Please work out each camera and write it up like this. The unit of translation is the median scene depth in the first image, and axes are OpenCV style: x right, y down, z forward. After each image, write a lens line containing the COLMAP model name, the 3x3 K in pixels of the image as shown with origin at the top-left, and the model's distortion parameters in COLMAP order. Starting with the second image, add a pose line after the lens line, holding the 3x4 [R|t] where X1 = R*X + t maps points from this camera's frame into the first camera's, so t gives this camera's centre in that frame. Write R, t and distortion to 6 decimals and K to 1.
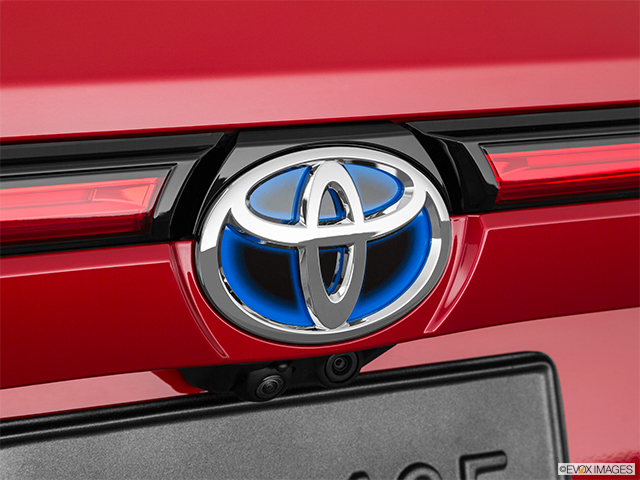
lens RADIAL K [[1745.9, 0, 320.0], [0, 1745.9, 240.0], [0, 0, 1]] dist [-0.014423, -0.130480]
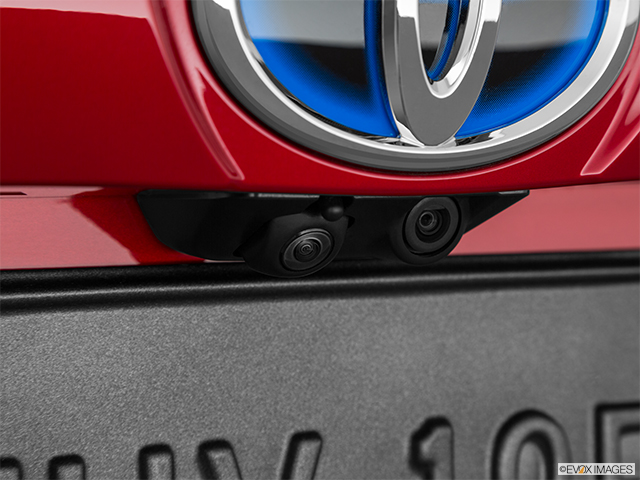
lens RADIAL K [[1750.7, 0, 320.0], [0, 1750.7, 240.0], [0, 0, 1]] dist [0.000978, 0.100290]
pose [[0.997949, 0.061816, 0.016653, -0.032578], [-0.061974, 0.998036, 0.009146, 0.072179], [-0.016054, -0.010159, 0.999820, 0.418513]]
